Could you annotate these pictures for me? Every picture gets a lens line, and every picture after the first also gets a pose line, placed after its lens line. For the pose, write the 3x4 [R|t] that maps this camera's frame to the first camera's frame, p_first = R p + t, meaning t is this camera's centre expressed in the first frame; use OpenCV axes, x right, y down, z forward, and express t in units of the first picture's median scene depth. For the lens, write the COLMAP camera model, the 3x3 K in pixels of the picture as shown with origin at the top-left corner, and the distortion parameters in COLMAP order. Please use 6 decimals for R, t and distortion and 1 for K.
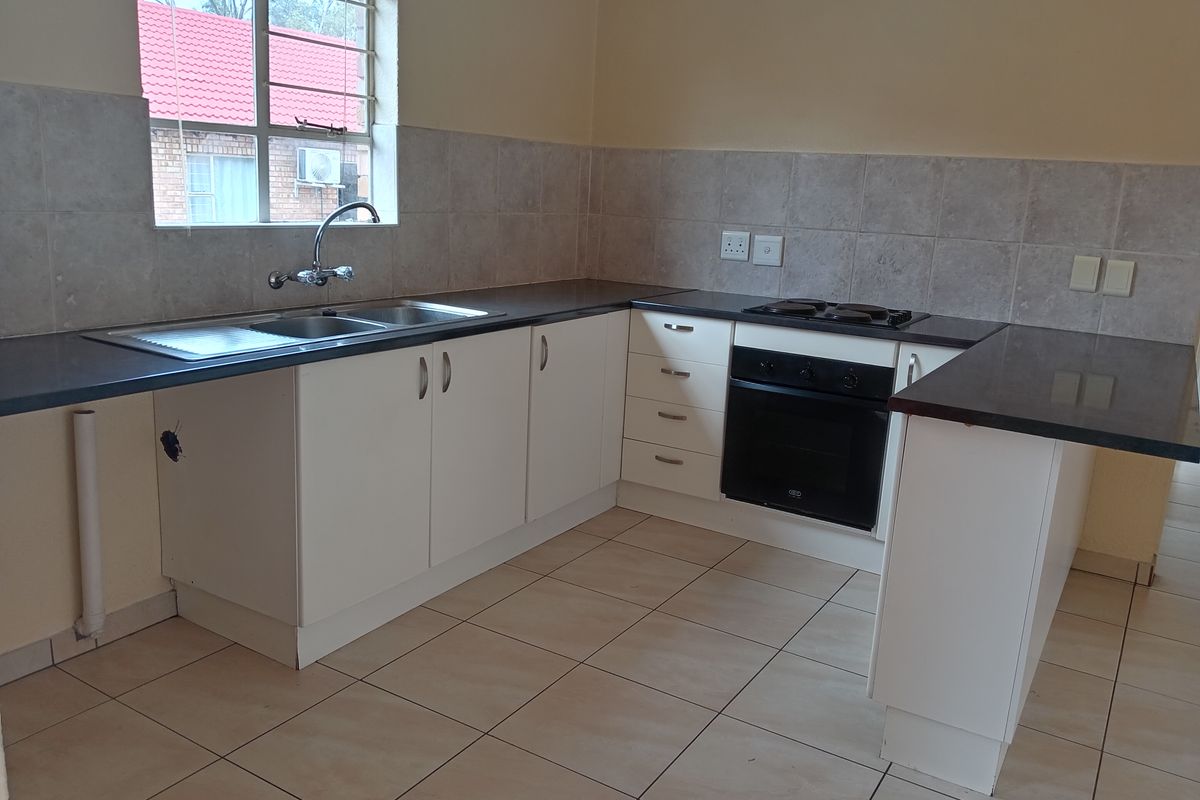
lens RADIAL K [[939.2, 0, 600.0], [0, 939.2, 400.0], [0, 0, 1]] dist [0.114854, -0.247613]
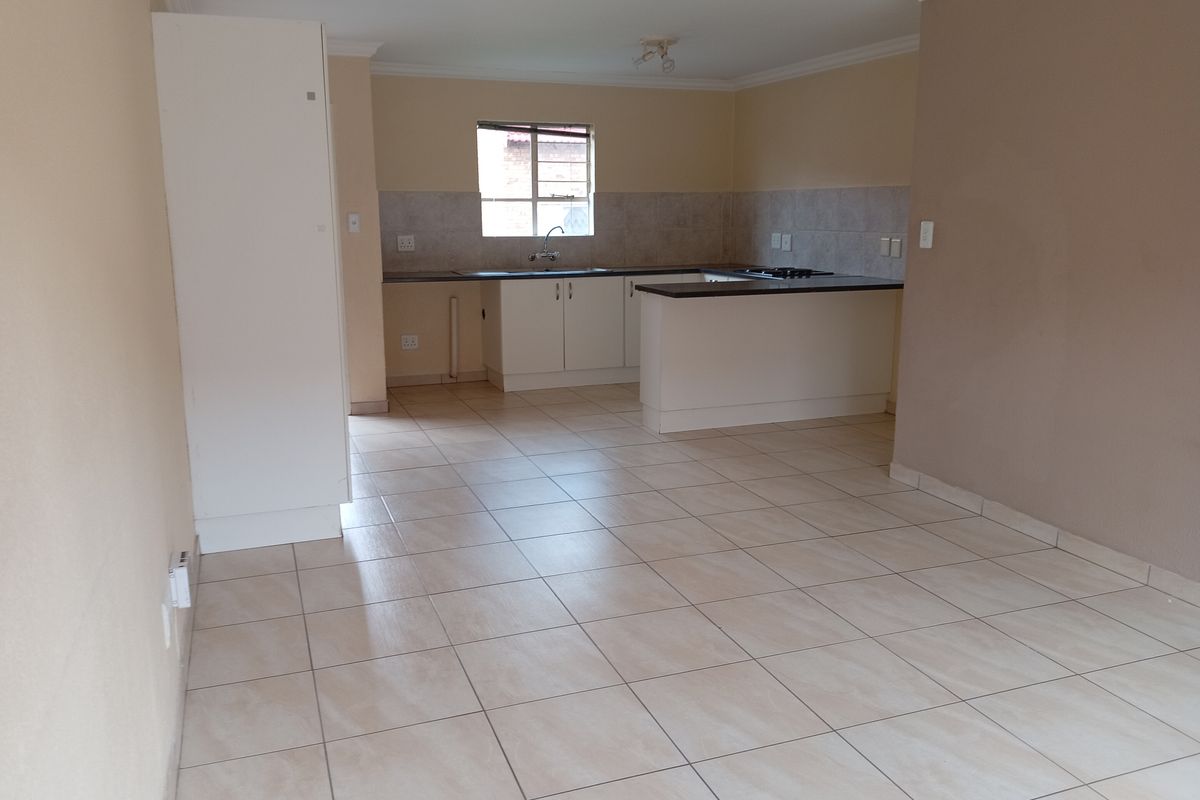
lens RADIAL K [[939.2, 0, 600.0], [0, 939.2, 400.0], [0, 0, 1]] dist [0.114854, -0.247613]
pose [[0.790334, 0.068021, -0.608889, 1.154992], [-0.093198, 0.995600, -0.009748, 0.222367], [0.605547, 0.064451, 0.793196, -0.741936]]
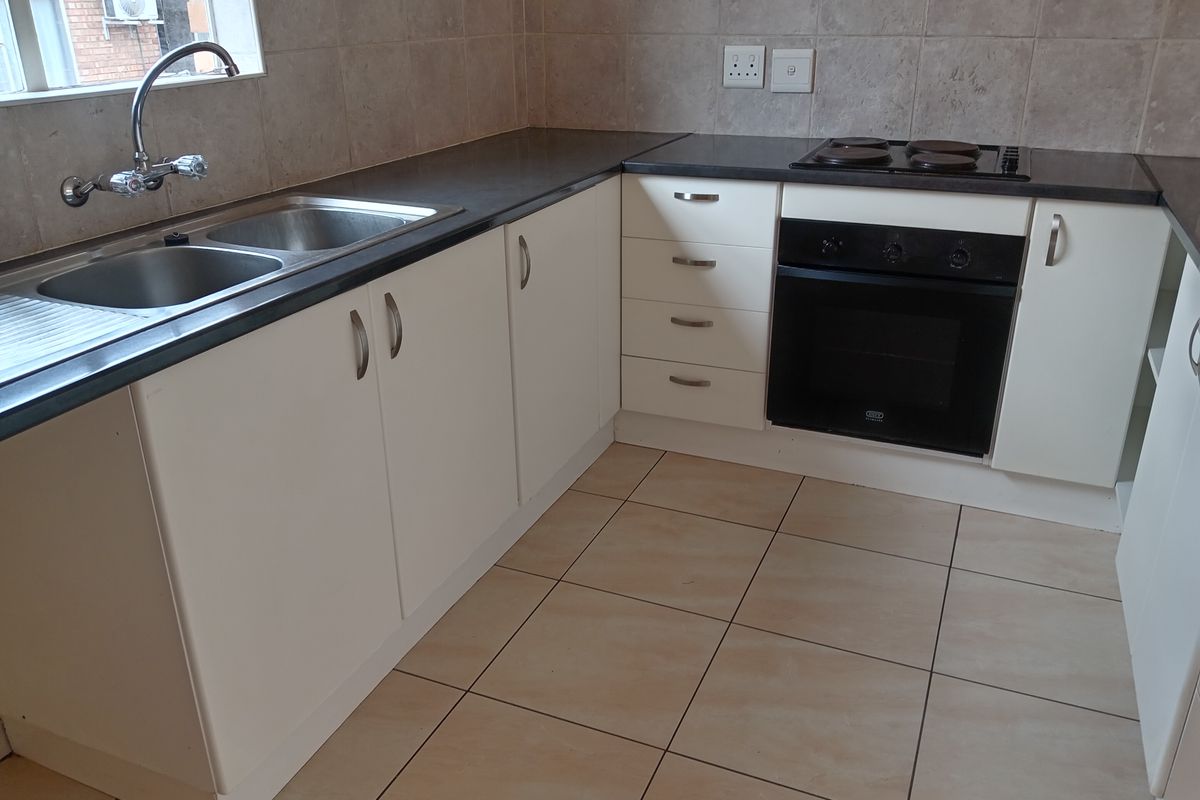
lens RADIAL K [[949.8, 0, 600.0], [0, 949.8, 400.0], [0, 0, 1]] dist [0.031216, -0.067695]
pose [[0.987181, -0.111724, 0.113977, -0.085419], [0.089780, 0.979155, 0.182198, -0.065328], [-0.131957, -0.169629, 0.976634, 0.301807]]
